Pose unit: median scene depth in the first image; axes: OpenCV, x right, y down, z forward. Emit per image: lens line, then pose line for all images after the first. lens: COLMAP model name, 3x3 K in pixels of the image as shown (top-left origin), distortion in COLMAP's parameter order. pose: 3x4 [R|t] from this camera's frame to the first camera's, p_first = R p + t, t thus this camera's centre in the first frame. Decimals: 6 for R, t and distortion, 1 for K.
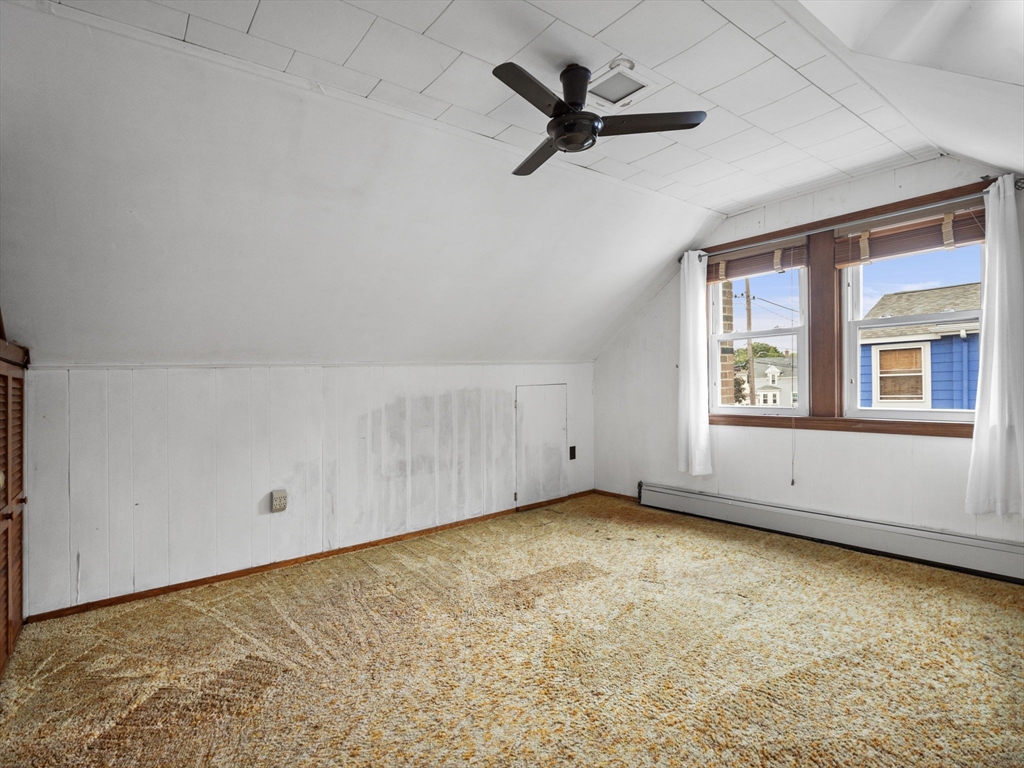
lens RADIAL K [[515.5, 0, 510.6], [0, 515.5, 379.9], [0, 0, 1]] dist [-0.001756, -0.001593]
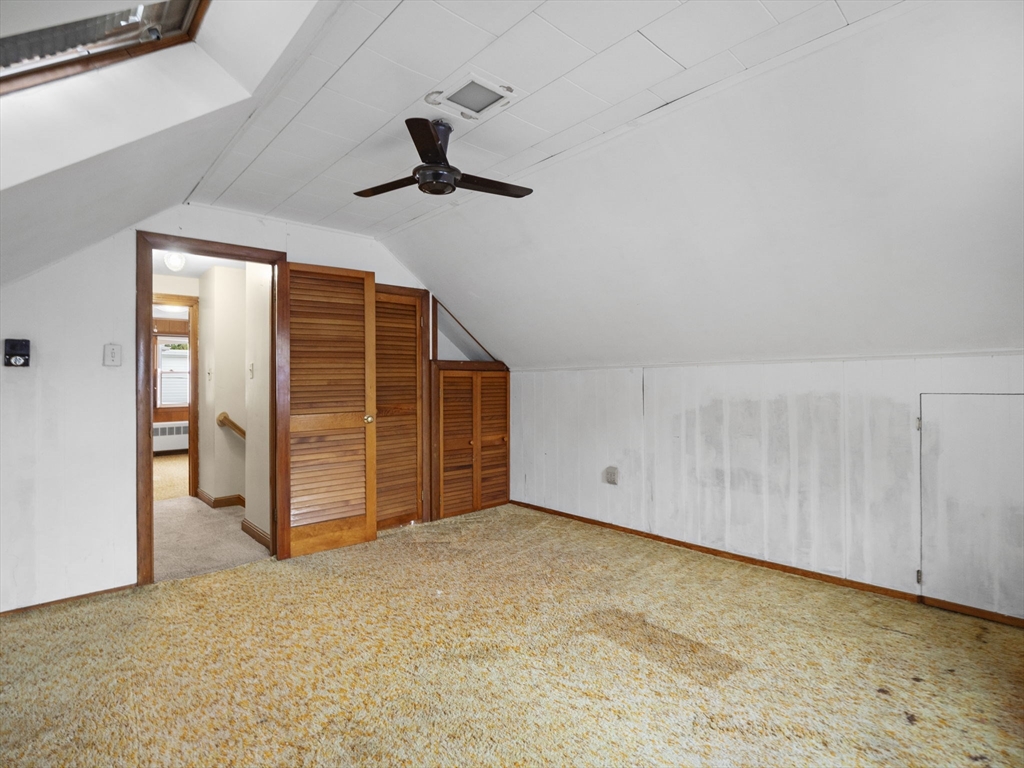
lens RADIAL K [[515.5, 0, 510.6], [0, 515.5, 379.9], [0, 0, 1]] dist [-0.001756, -0.001593]
pose [[0.086209, 0.027228, -0.995905, 0.666905], [0.011022, 0.999539, 0.028282, -0.030498], [0.996216, -0.013415, 0.085869, 0.569524]]
